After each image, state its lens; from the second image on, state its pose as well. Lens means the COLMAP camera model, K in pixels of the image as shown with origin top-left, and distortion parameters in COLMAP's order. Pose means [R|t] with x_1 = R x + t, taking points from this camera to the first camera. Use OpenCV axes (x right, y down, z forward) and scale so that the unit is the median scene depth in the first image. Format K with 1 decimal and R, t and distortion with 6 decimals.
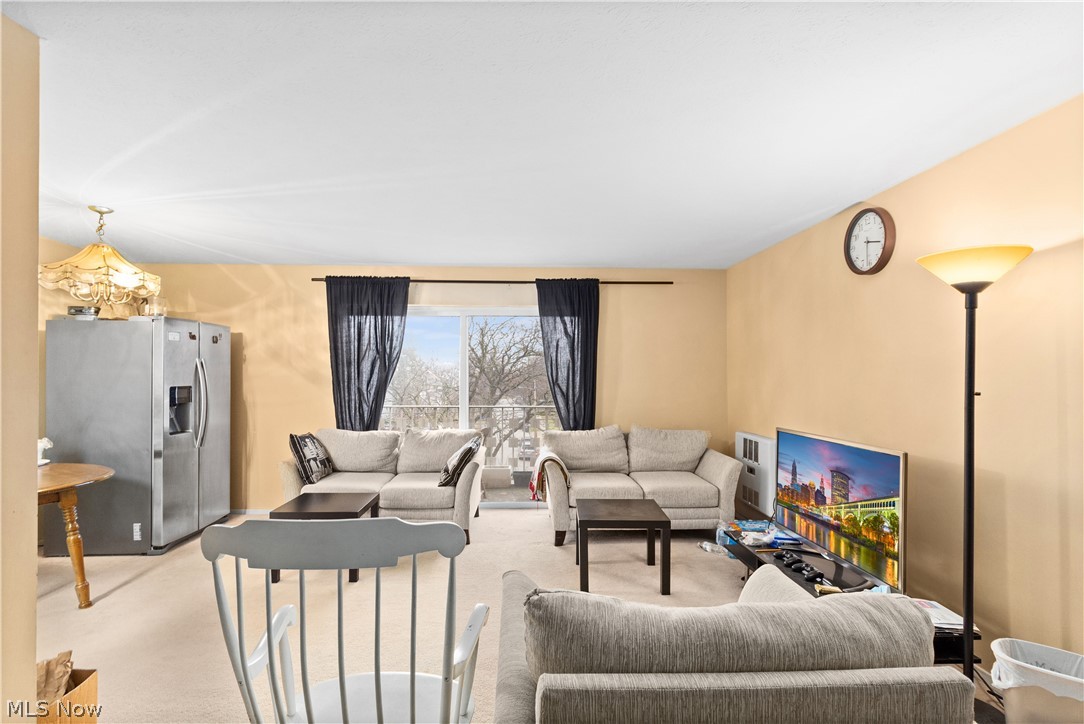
lens RADIAL K [[517.3, 0, 536.7], [0, 517.3, 366.5], [0, 0, 1]] dist [0.004624, 0.000407]
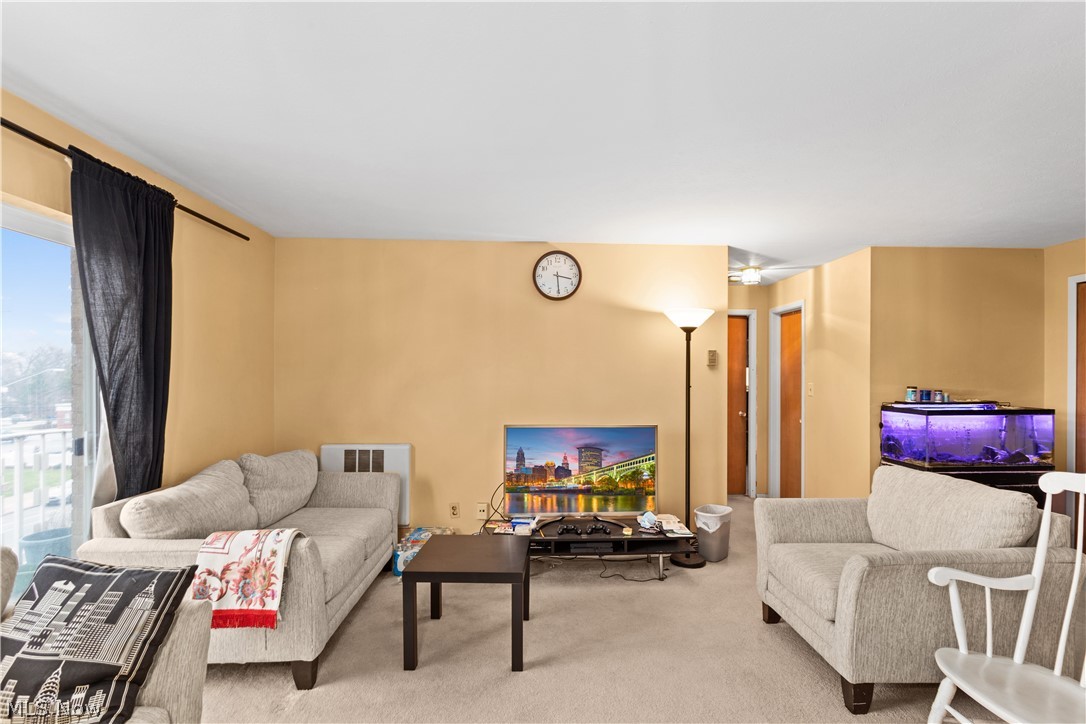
lens RADIAL K [[526.3, 0, 539.2], [0, 526.3, 372.9], [0, 0, 1]] dist [0.004209, 0.001543]
pose [[0.013977, 0.000080, 0.999902, -0.506588], [-0.021445, 0.999770, 0.000220, 0.007388], [-0.999672, -0.021446, 0.013976, 0.725599]]
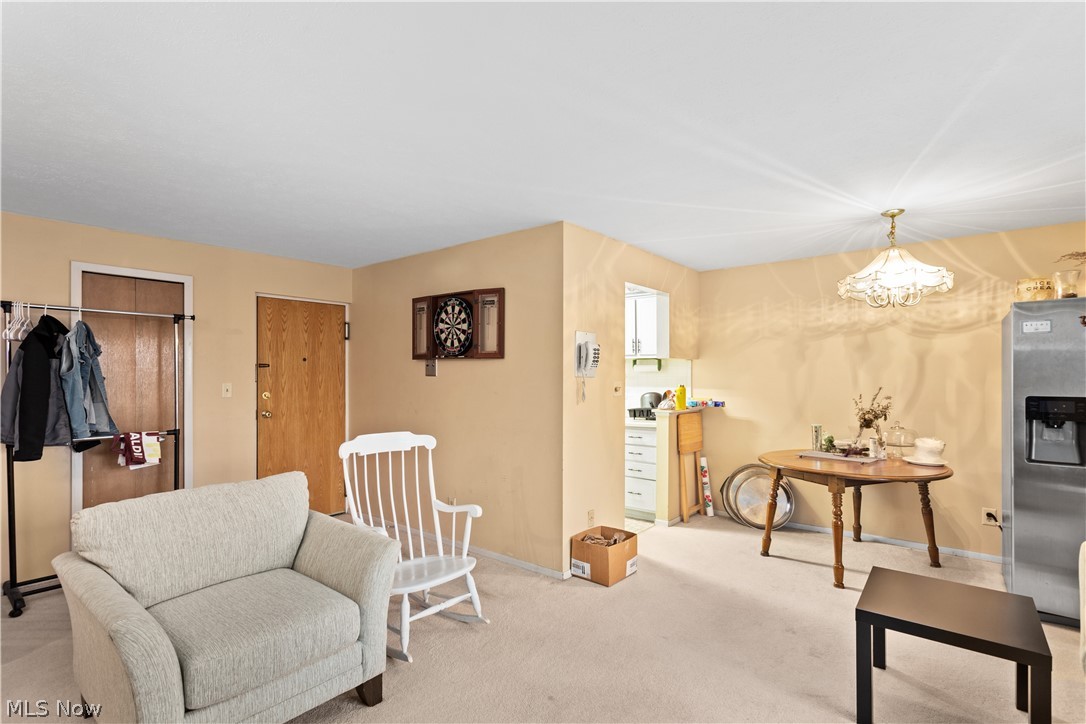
lens RADIAL K [[522.3, 0, 542.9], [0, 522.3, 372.2], [0, 0, 1]] dist [0.001875, 0.000262]
pose [[-0.655556, -0.001374, -0.755145, 0.285015], [0.008823, 0.999916, -0.009479, 0.004762], [0.755095, -0.012876, -0.655489, 0.902718]]
